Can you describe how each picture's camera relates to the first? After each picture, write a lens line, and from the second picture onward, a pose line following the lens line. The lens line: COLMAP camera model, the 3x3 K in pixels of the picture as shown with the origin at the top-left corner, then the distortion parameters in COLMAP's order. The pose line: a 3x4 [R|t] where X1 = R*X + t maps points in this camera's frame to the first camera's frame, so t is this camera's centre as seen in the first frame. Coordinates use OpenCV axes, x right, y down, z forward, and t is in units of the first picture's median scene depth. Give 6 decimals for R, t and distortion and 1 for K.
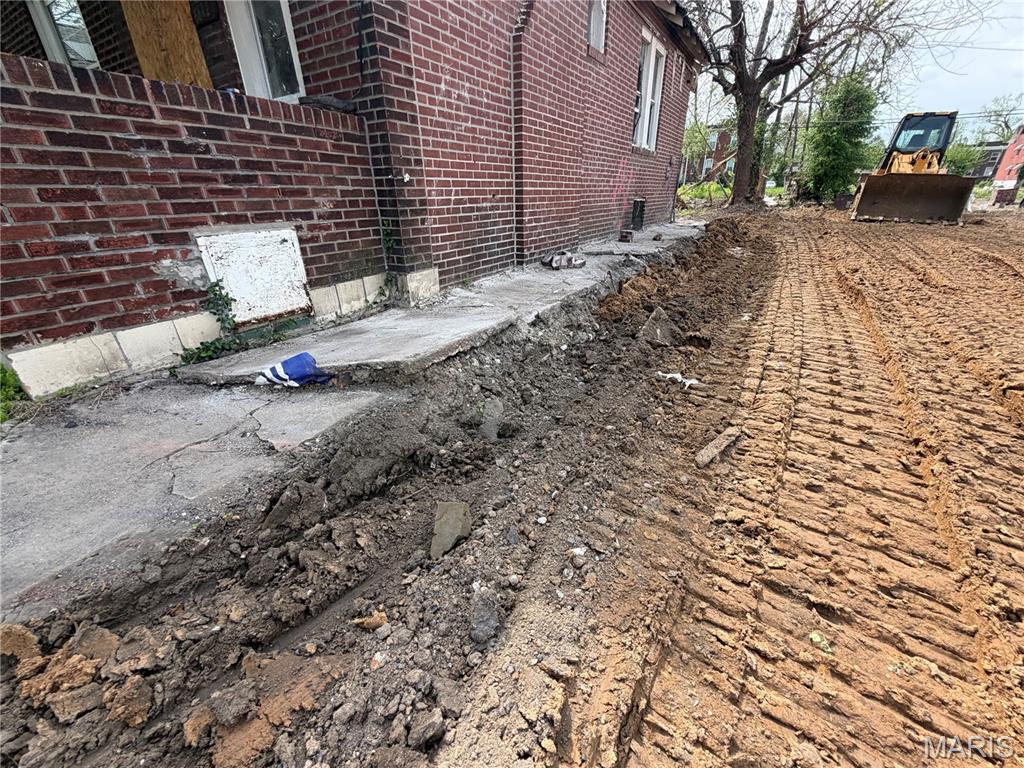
lens RADIAL K [[407.6, 0, 514.9], [0, 407.6, 384.5], [0, 0, 1]] dist [0.000349, -0.000180]
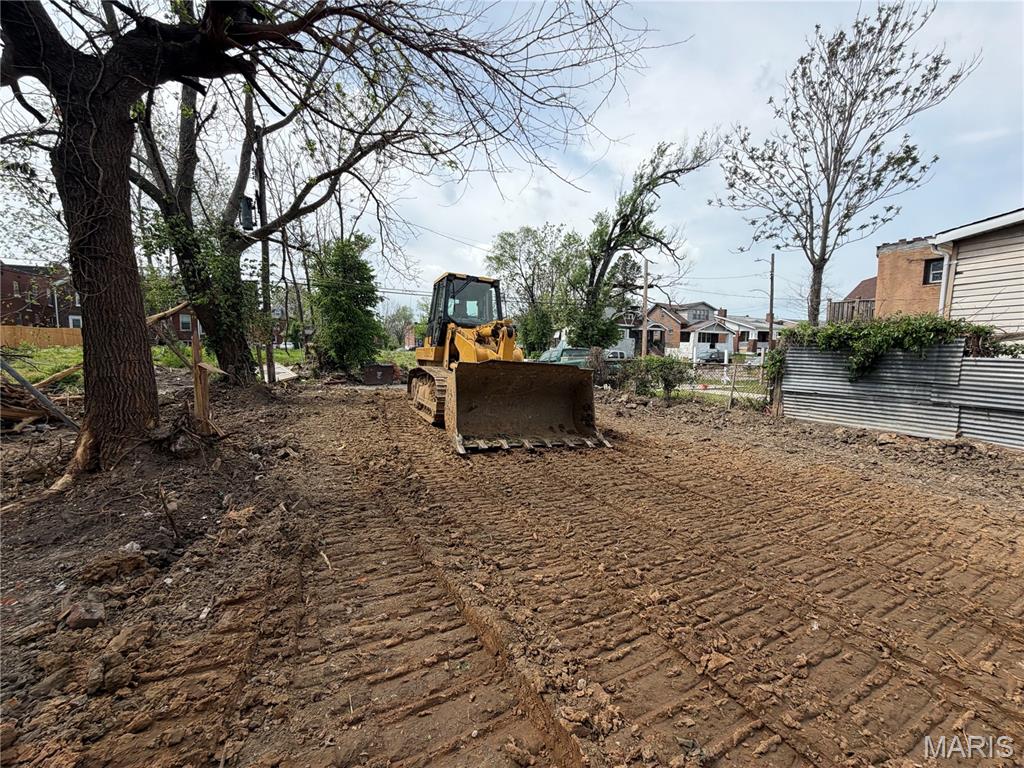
lens RADIAL K [[407.6, 0, 515.8], [0, 407.6, 385.0], [0, 0, 1]] dist [0.000349, -0.000180]
pose [[0.527056, -0.053085, 0.848171, 1.506344], [0.342569, 0.926639, -0.154877, -1.194425], [-0.777727, 0.372186, 0.506576, 2.180149]]
